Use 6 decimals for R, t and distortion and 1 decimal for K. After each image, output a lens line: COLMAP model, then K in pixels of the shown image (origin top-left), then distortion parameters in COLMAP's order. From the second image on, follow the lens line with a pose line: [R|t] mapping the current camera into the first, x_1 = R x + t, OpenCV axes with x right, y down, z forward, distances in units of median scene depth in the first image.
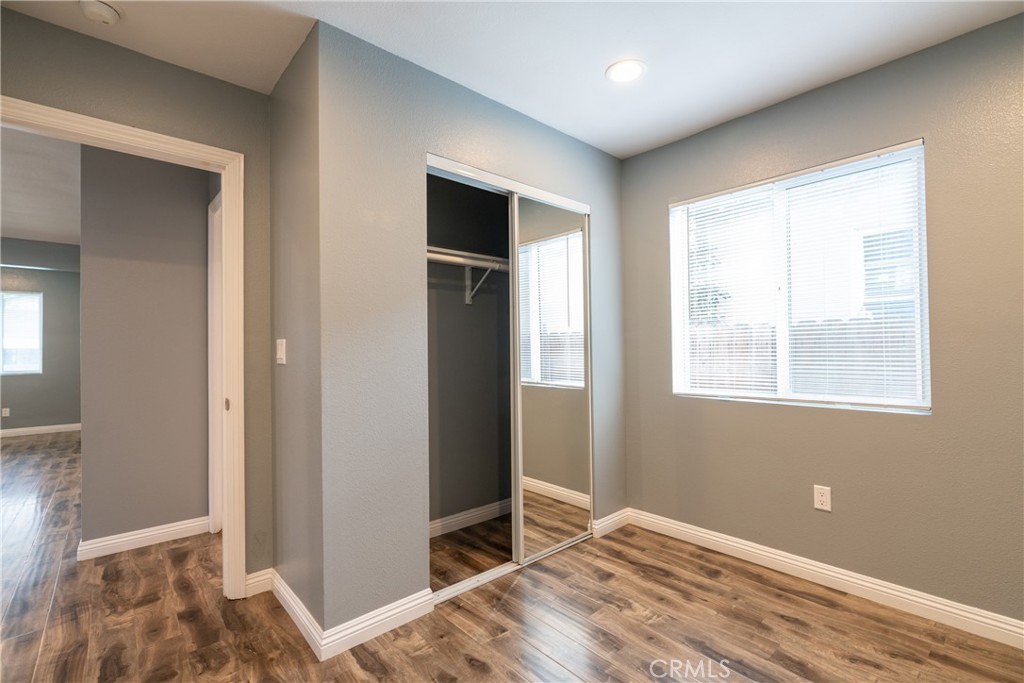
lens RADIAL K [[470.3, 0, 517.9], [0, 470.3, 339.1], [0, 0, 1]] dist [0.010039, 0.001529]
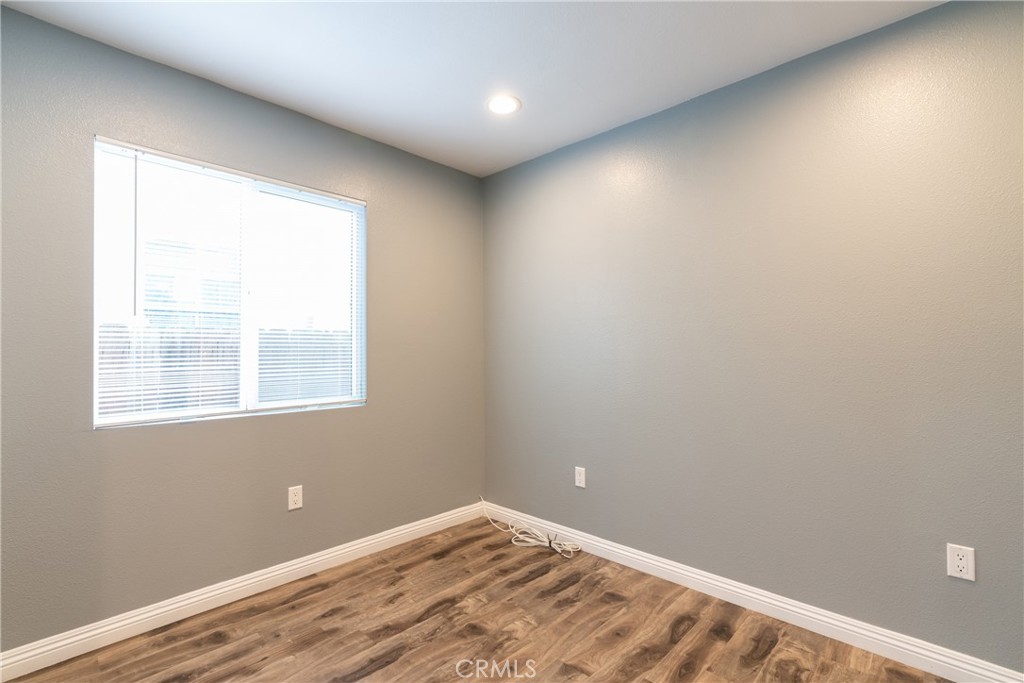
lens RADIAL K [[470.3, 0, 508.2], [0, 470.3, 346.6], [0, 0, 1]] dist [0.010039, 0.001529]
pose [[-0.063794, 0.024980, 0.997650, -0.460105], [-0.015563, 0.999540, -0.026023, 0.017694], [-0.997842, -0.017187, -0.063376, 0.610555]]
